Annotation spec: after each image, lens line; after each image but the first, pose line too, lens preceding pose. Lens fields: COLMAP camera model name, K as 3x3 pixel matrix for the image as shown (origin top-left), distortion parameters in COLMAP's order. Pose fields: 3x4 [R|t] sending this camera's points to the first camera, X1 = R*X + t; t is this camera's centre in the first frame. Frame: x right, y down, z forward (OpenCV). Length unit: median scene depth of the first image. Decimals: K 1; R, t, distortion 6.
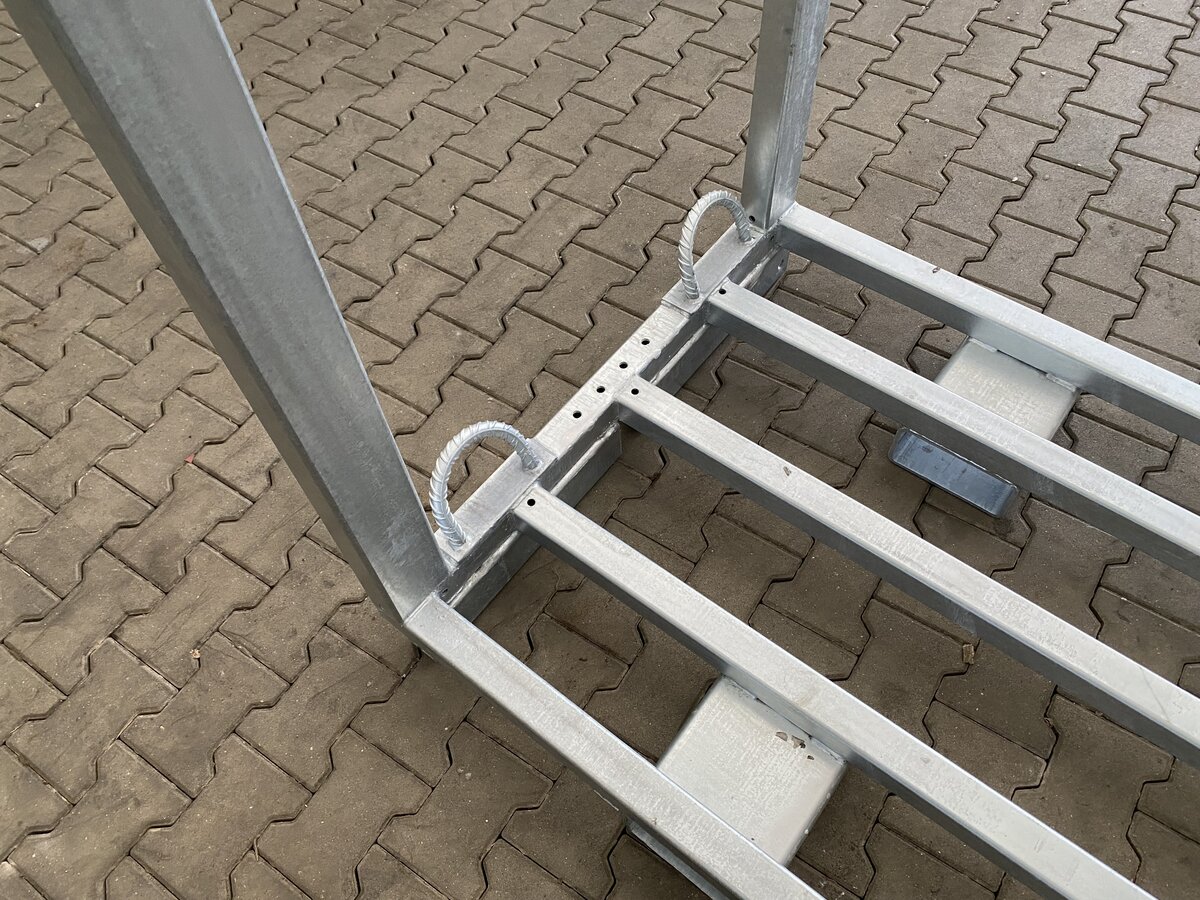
lens RADIAL K [[901.6, 0, 591.2], [0, 901.6, 446.4], [0, 0, 1]] dist [0.022823, -0.027820]
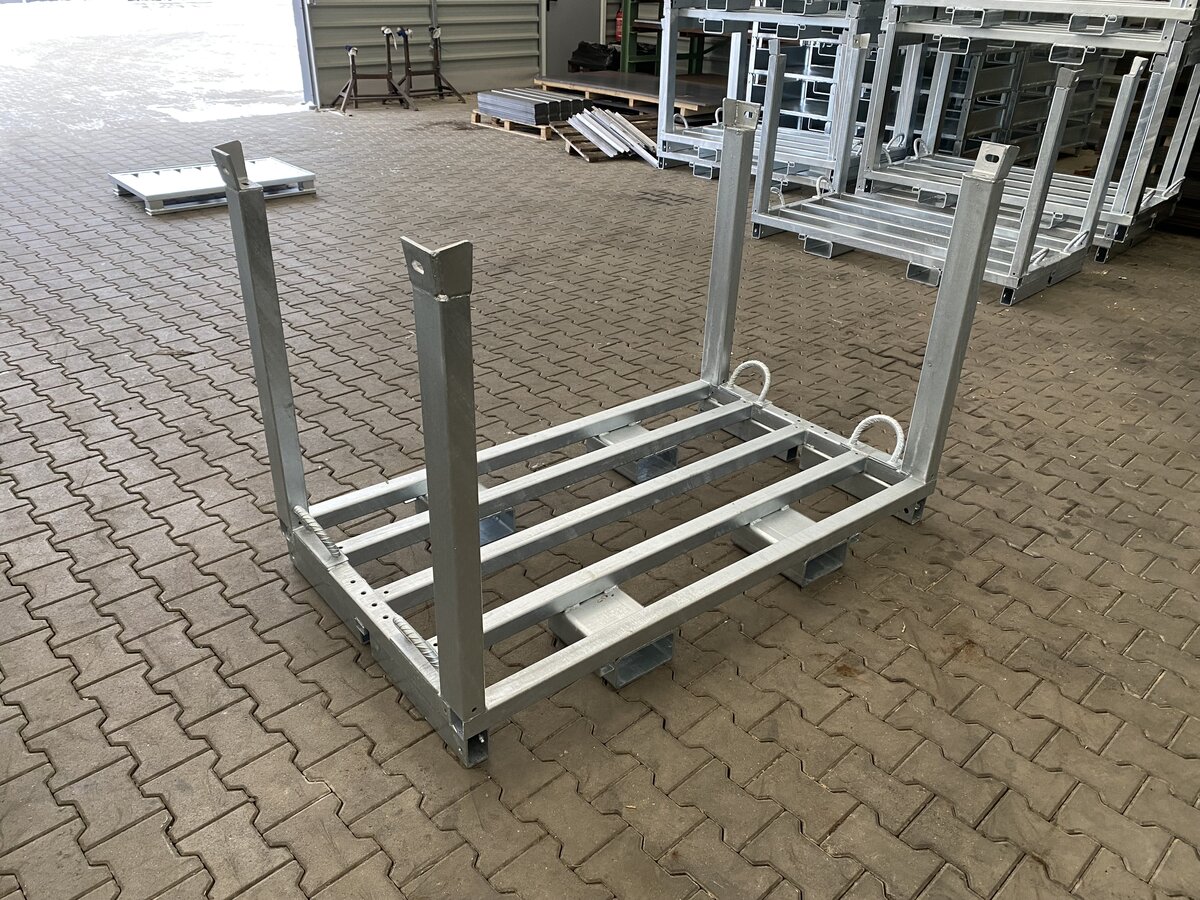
lens RADIAL K [[901.6, 0, 600.7], [0, 901.6, 455.0], [0, 0, 1]] dist [0.022823, -0.027820]
pose [[0.217678, -0.411822, 0.884883, -1.115949], [0.796953, 0.598390, 0.082442, -0.032287], [-0.563456, 0.687264, 0.458459, -0.122109]]
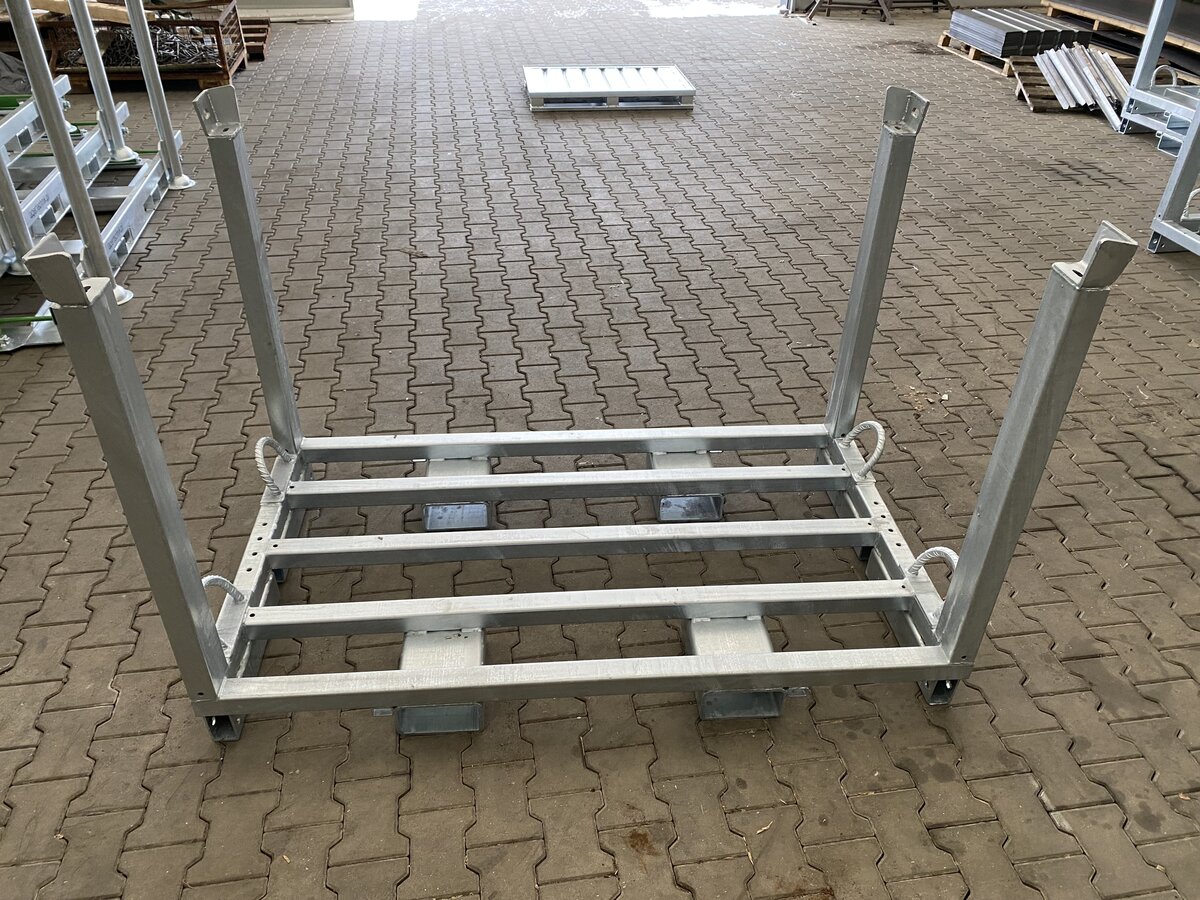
lens RADIAL K [[901.6, 0, 599.6], [0, 901.6, 454.6], [0, 0, 1]] dist [0.022823, -0.027820]
pose [[0.728091, -0.335814, 0.597589, -0.424805], [0.540502, 0.817424, -0.199187, 0.425796], [-0.421593, 0.468025, 0.776667, -0.586137]]
